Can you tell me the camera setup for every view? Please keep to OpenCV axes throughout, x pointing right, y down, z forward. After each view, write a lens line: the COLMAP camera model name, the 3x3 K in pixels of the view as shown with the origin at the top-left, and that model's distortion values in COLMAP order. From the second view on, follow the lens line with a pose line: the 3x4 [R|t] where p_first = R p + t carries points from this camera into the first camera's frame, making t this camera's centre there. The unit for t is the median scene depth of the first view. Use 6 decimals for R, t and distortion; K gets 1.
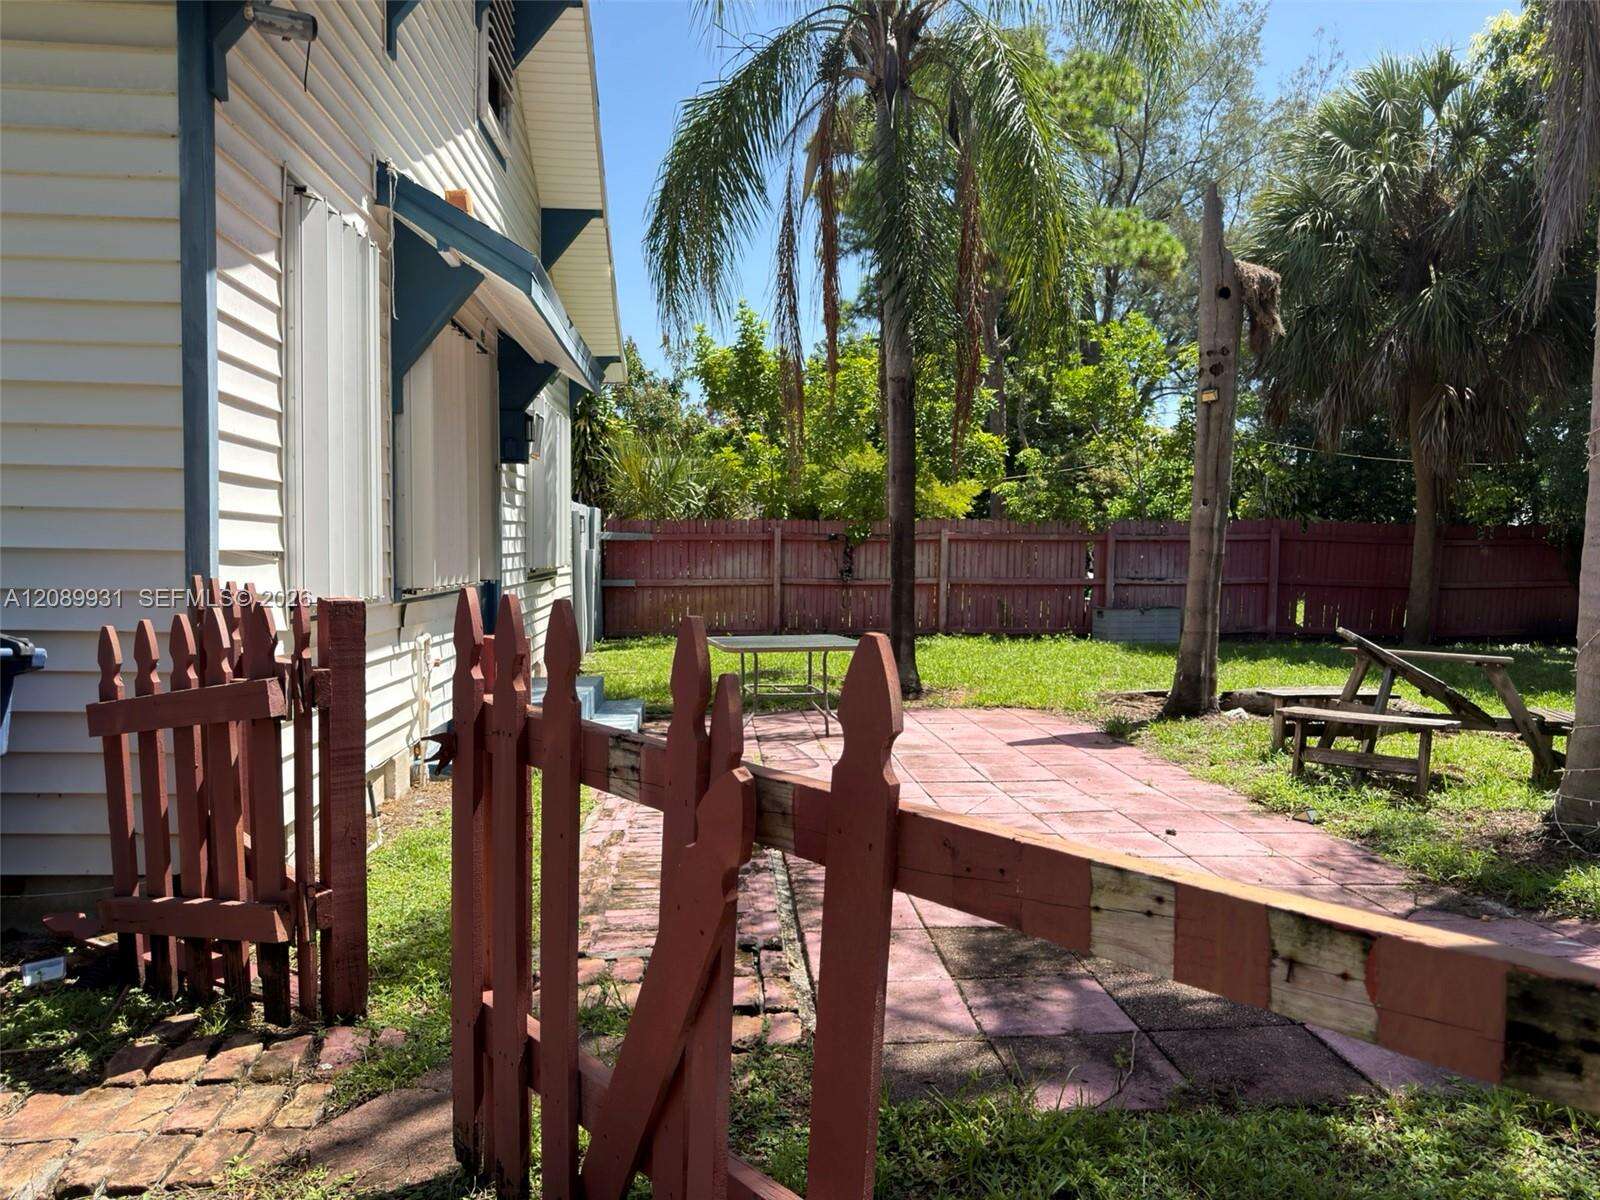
lens RADIAL K [[1127.3, 0, 792.0], [0, 1127.3, 588.4], [0, 0, 1]] dist [0.100379, -0.149994]
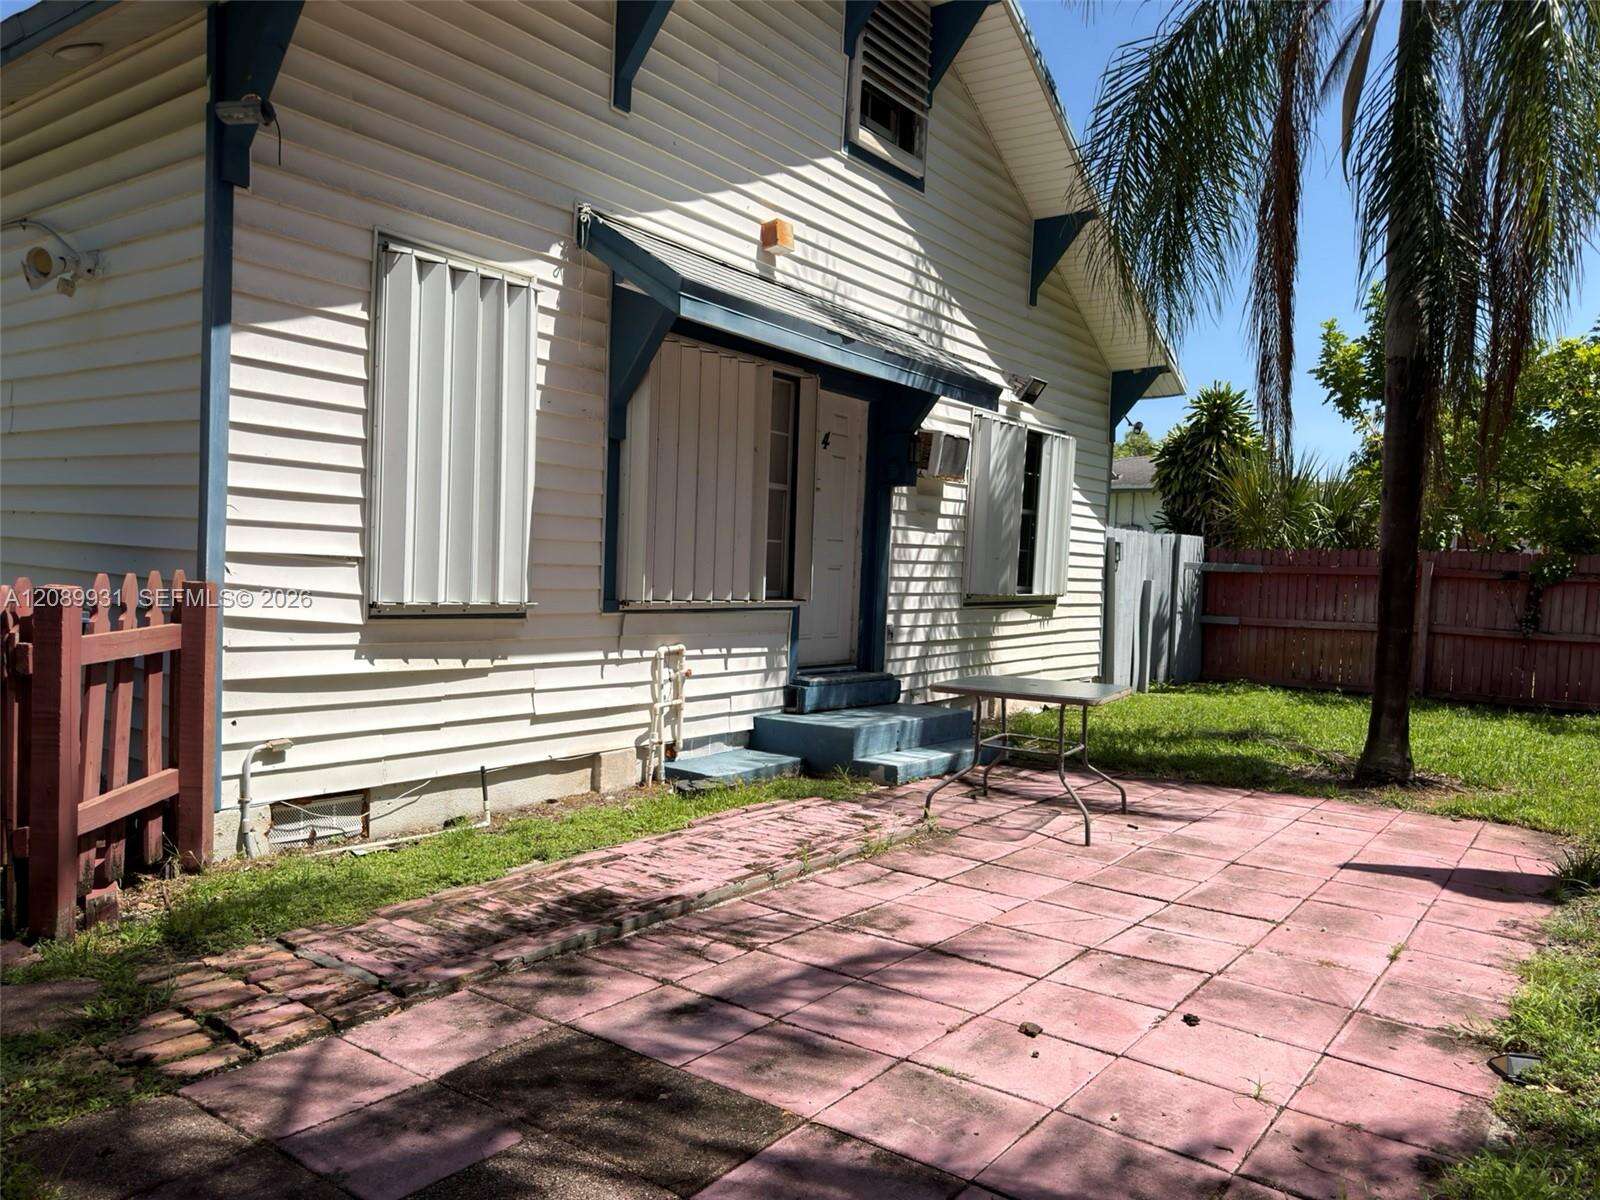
lens RADIAL K [[1127.3, 0, 792.0], [0, 1127.3, 588.4], [0, 0, 1]] dist [0.100379, -0.149994]
pose [[0.758128, 0.036095, -0.651106, 0.467316], [-0.054787, 0.998462, -0.008442, -0.010251], [0.649800, 0.042072, 0.758940, 0.283476]]
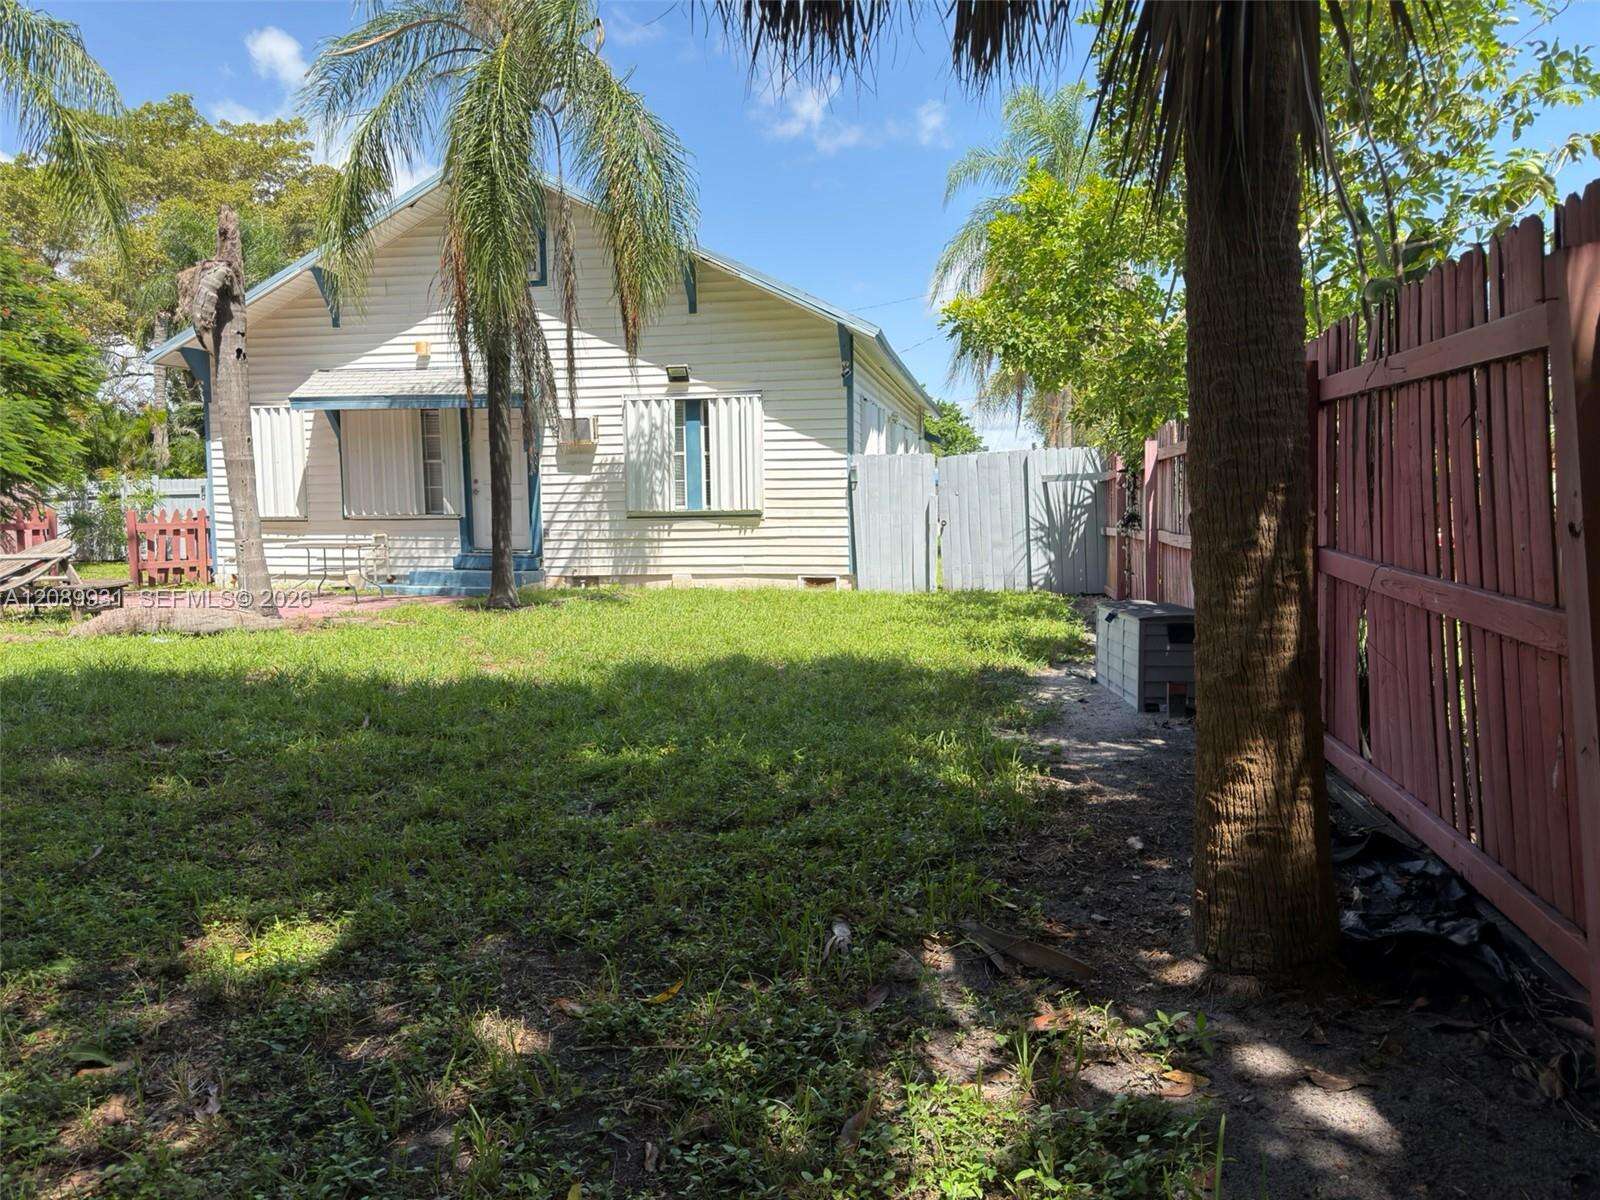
lens RADIAL K [[1127.3, 0, 792.0], [0, 1127.3, 588.4], [0, 0, 1]] dist [0.100379, -0.149994]
pose [[-0.254290, 0.063214, -0.965060, 2.034531], [-0.025626, 0.997071, 0.072063, -0.049136], [0.966789, 0.043056, -0.251925, 2.699962]]
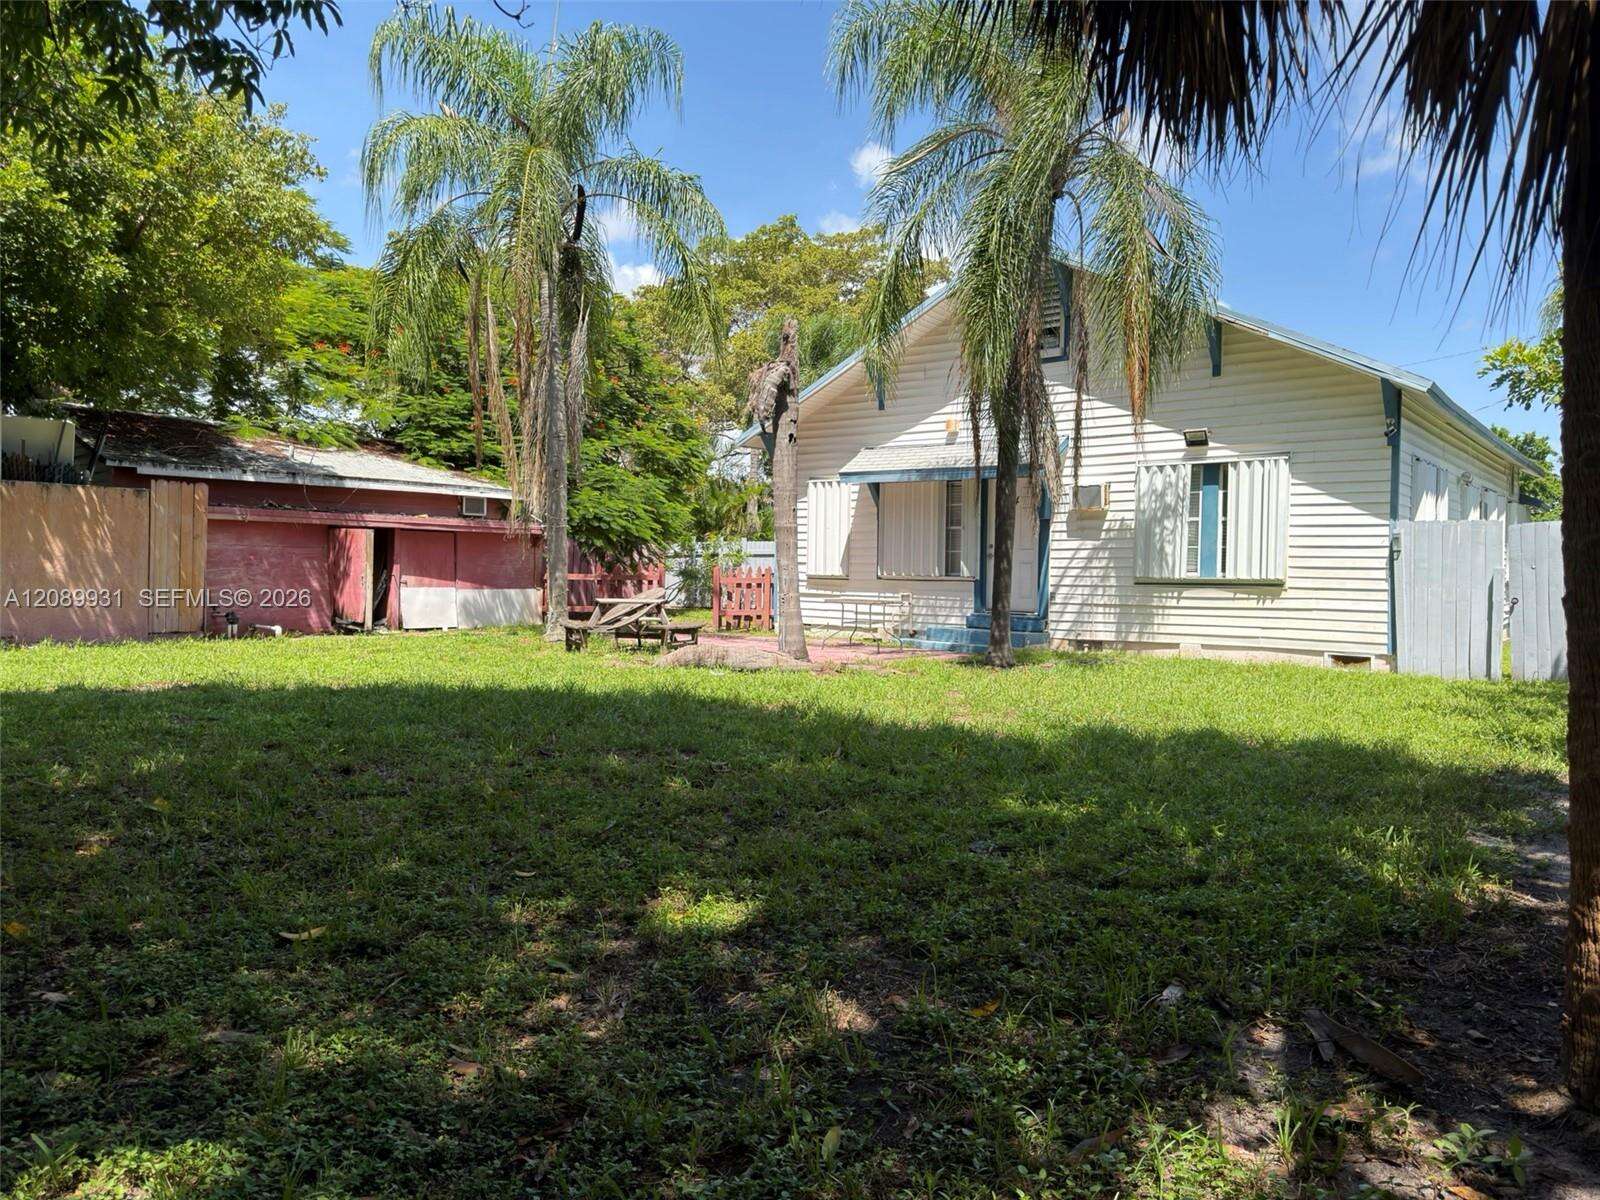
lens RADIAL K [[1127.3, 0, 792.0], [0, 1127.3, 588.4], [0, 0, 1]] dist [0.100379, -0.149994]
pose [[-0.673701, -0.005980, -0.738980, 2.056277], [-0.046058, 0.998363, 0.033910, -0.055494], [0.737567, 0.056881, -0.672874, 2.840153]]
